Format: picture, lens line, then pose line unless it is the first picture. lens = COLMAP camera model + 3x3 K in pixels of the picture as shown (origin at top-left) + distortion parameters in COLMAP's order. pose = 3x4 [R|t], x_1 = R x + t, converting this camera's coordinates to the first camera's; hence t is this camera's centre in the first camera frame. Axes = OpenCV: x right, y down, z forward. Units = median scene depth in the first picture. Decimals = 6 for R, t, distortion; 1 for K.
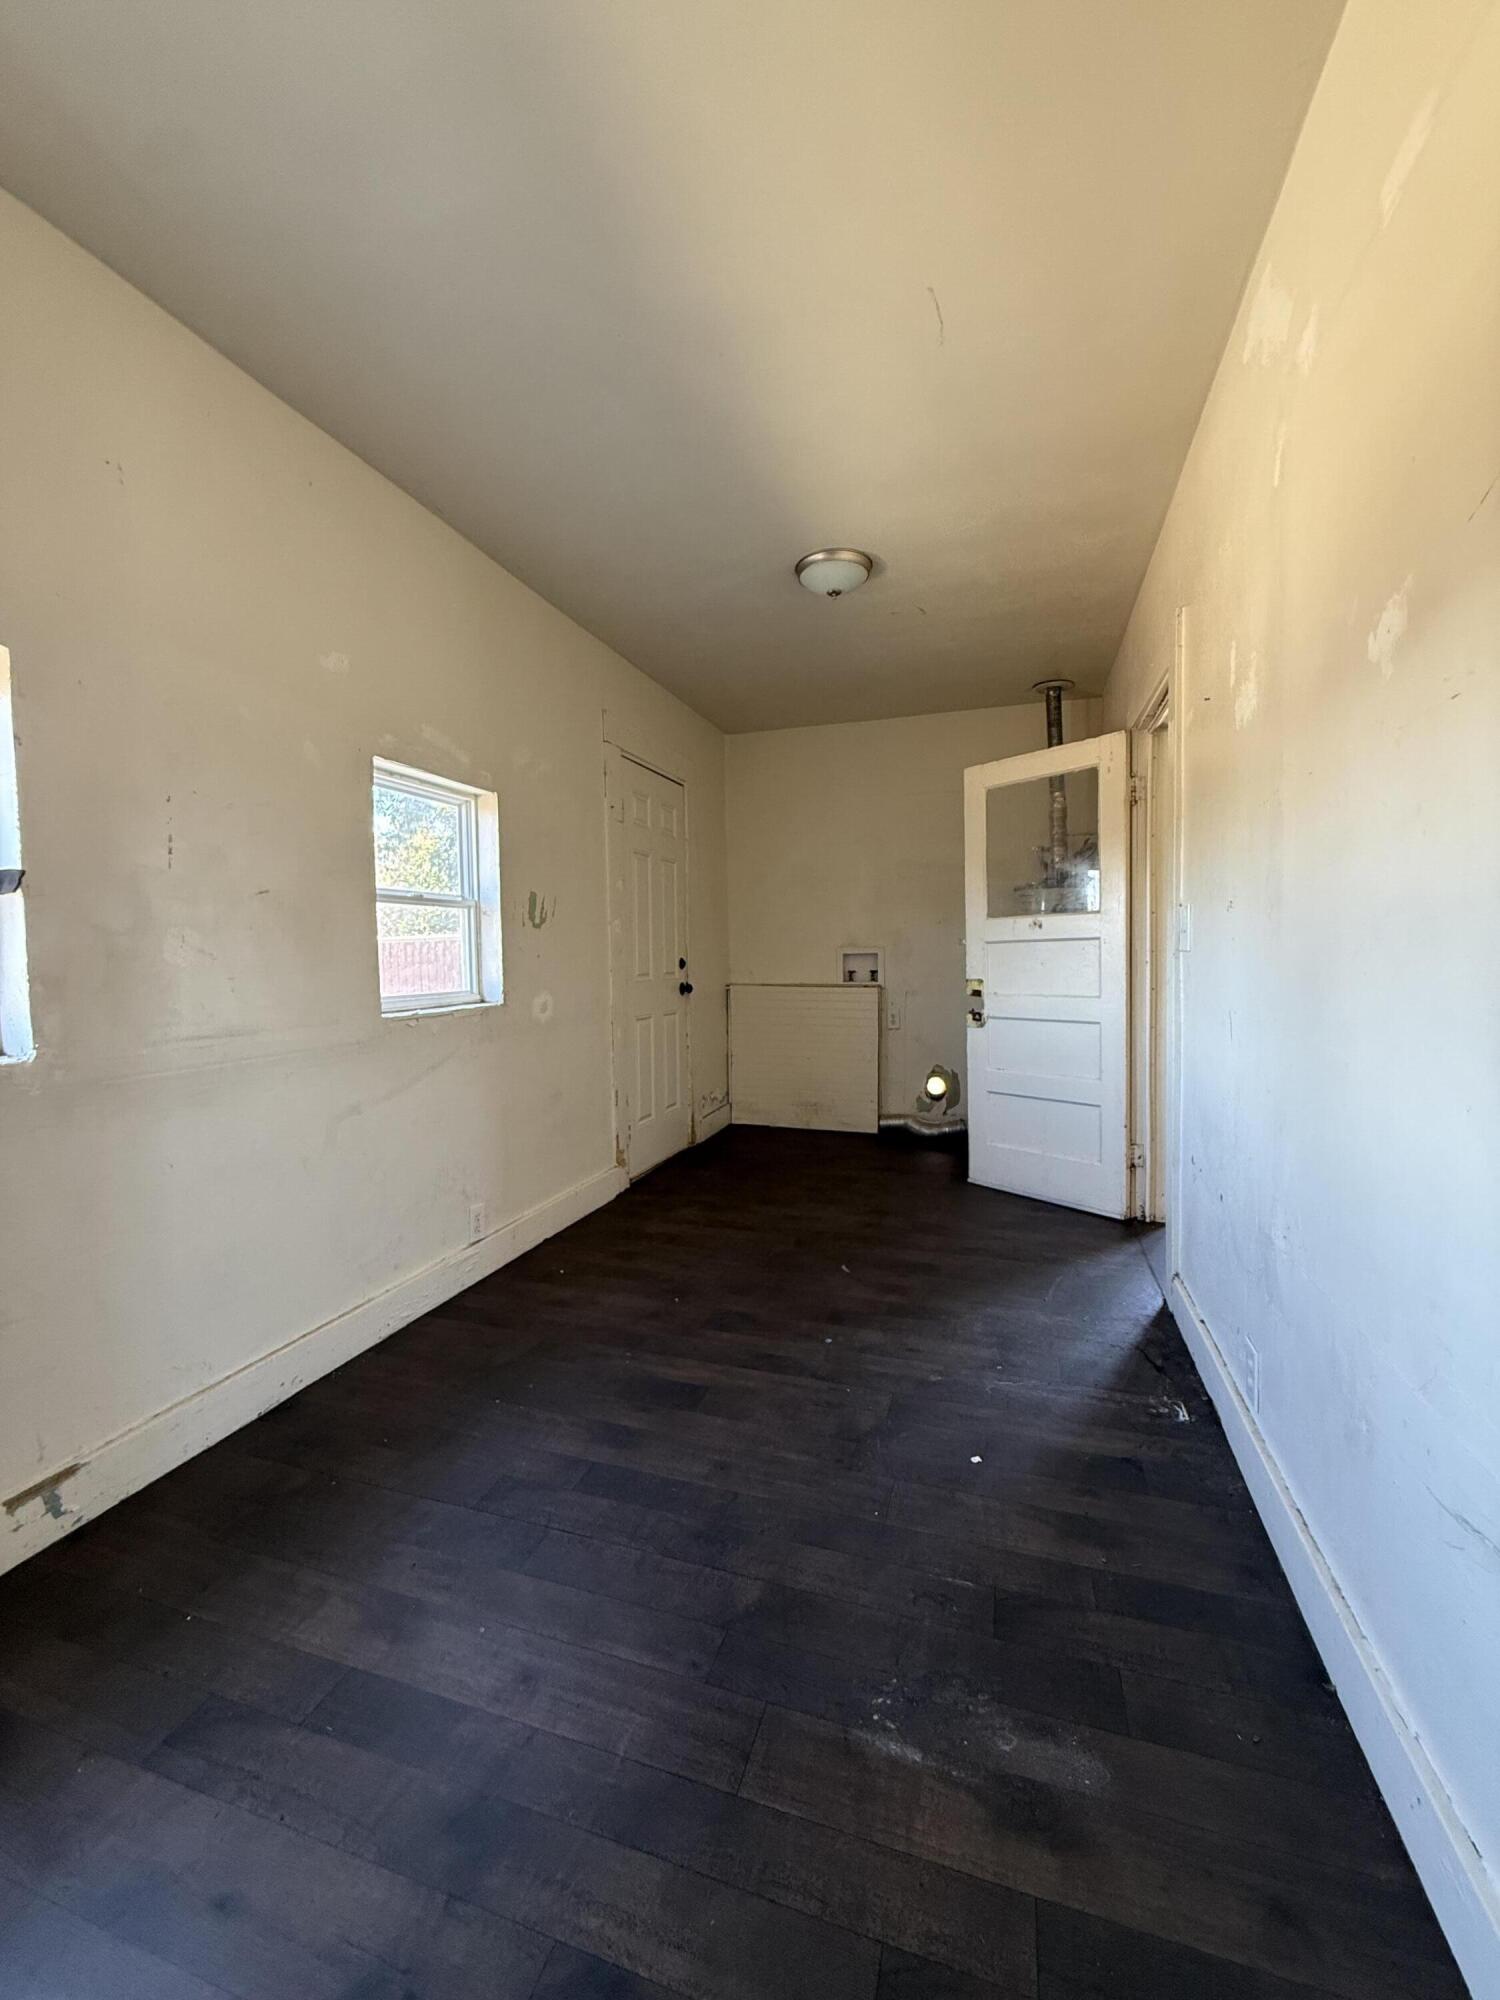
lens RADIAL K [[798.8, 0, 746.7], [0, 798.8, 992.6], [0, 0, 1]] dist [0.000222, 0.000285]
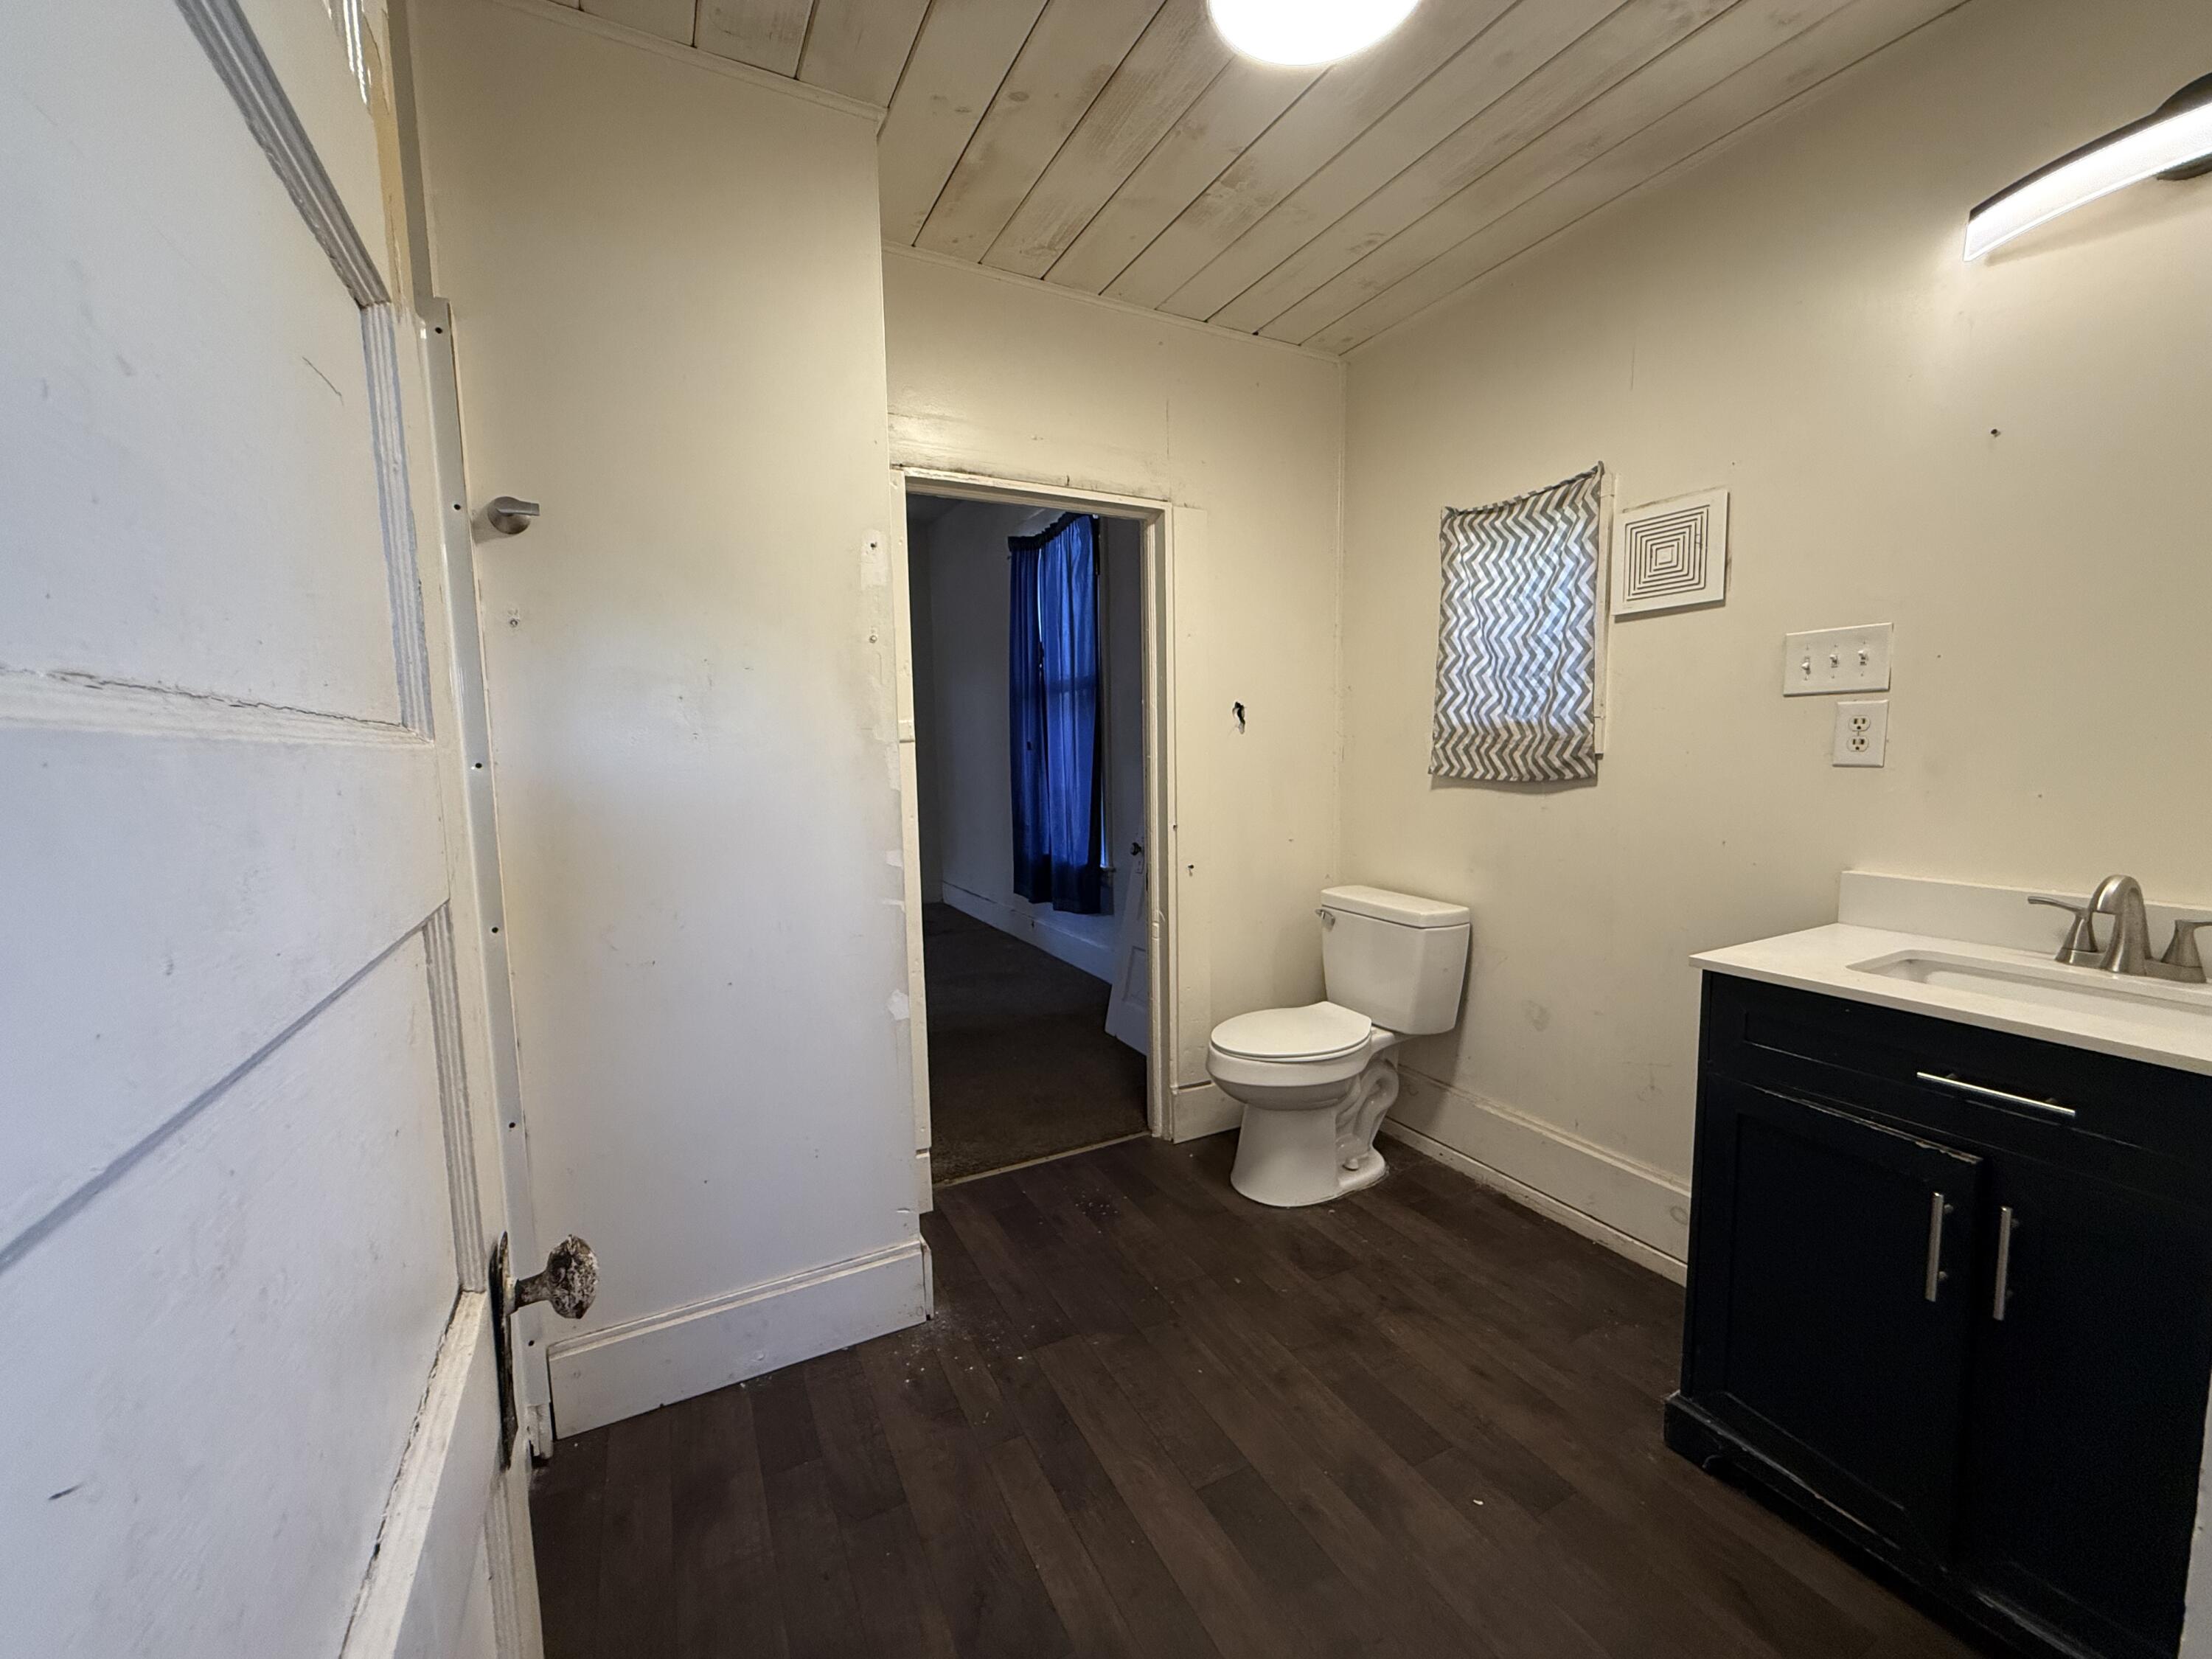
lens RADIAL K [[883.5, 0, 1102.4], [0, 883.5, 831.9], [0, 0, 1]] dist [0.000222, 0.000285]
pose [[-0.714959, -0.042174, 0.697893, -0.395372], [0.060280, 0.990744, 0.121624, -0.114200], [-0.696563, 0.129026, -0.705799, 1.244101]]
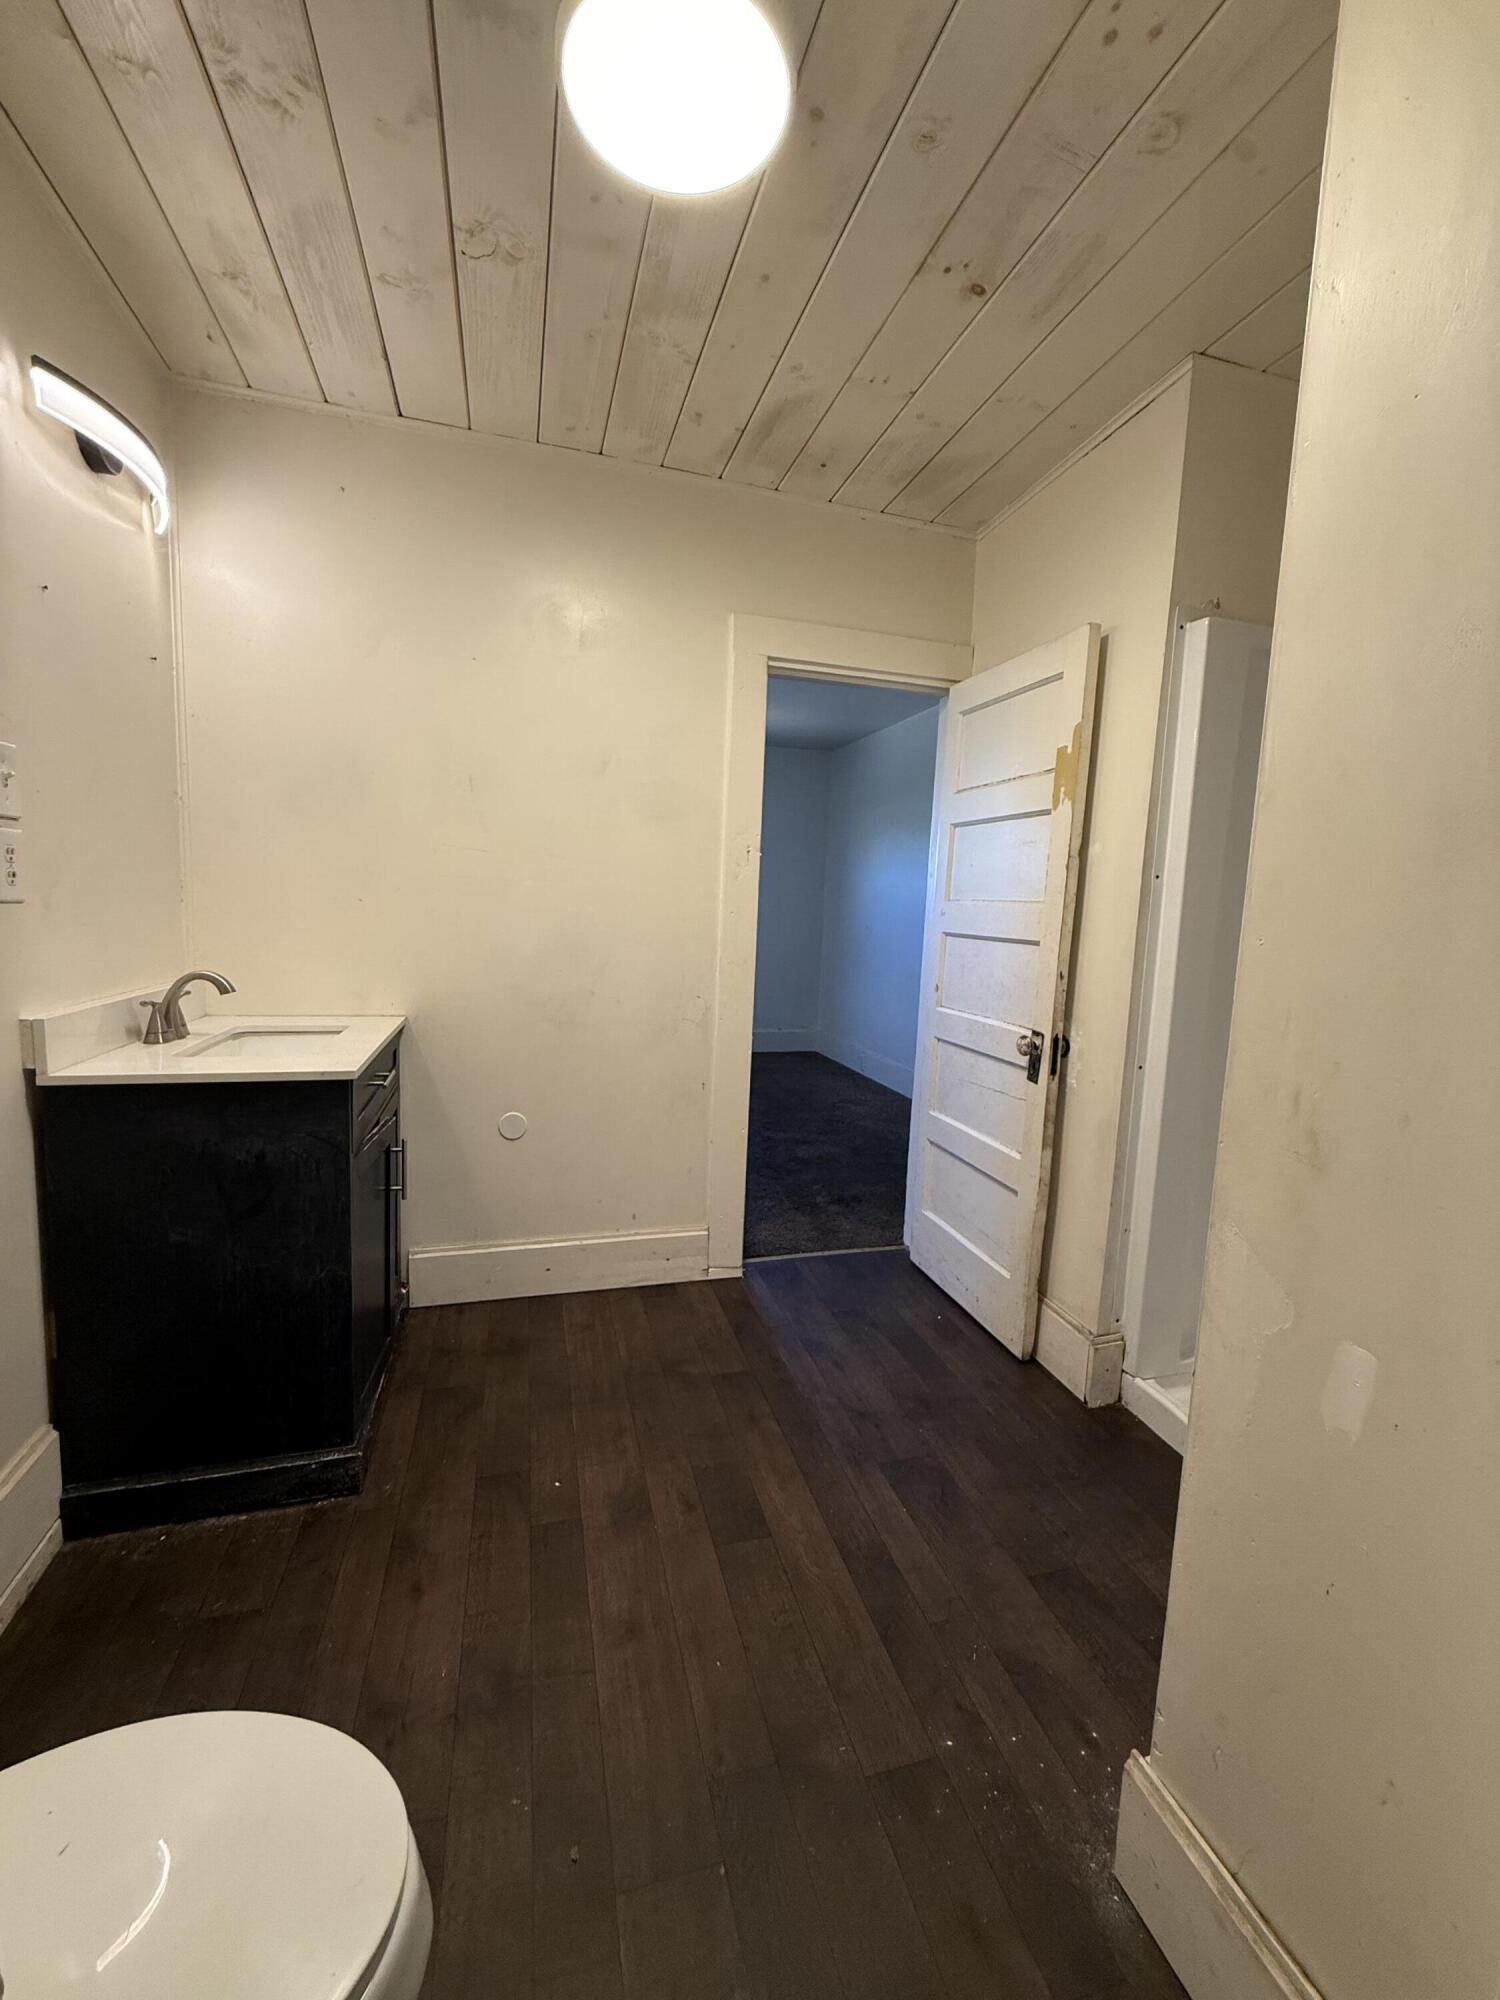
lens RADIAL K [[798.8, 0, 750.1], [0, 798.8, 997.2], [0, 0, 1]] dist [0.000222, 0.000285]
pose [[0.562375, 0.127837, -0.816941, 0.419895], [-0.087181, 0.991637, 0.095159, -0.077491], [0.822274, 0.017706, 0.568817, 0.445352]]
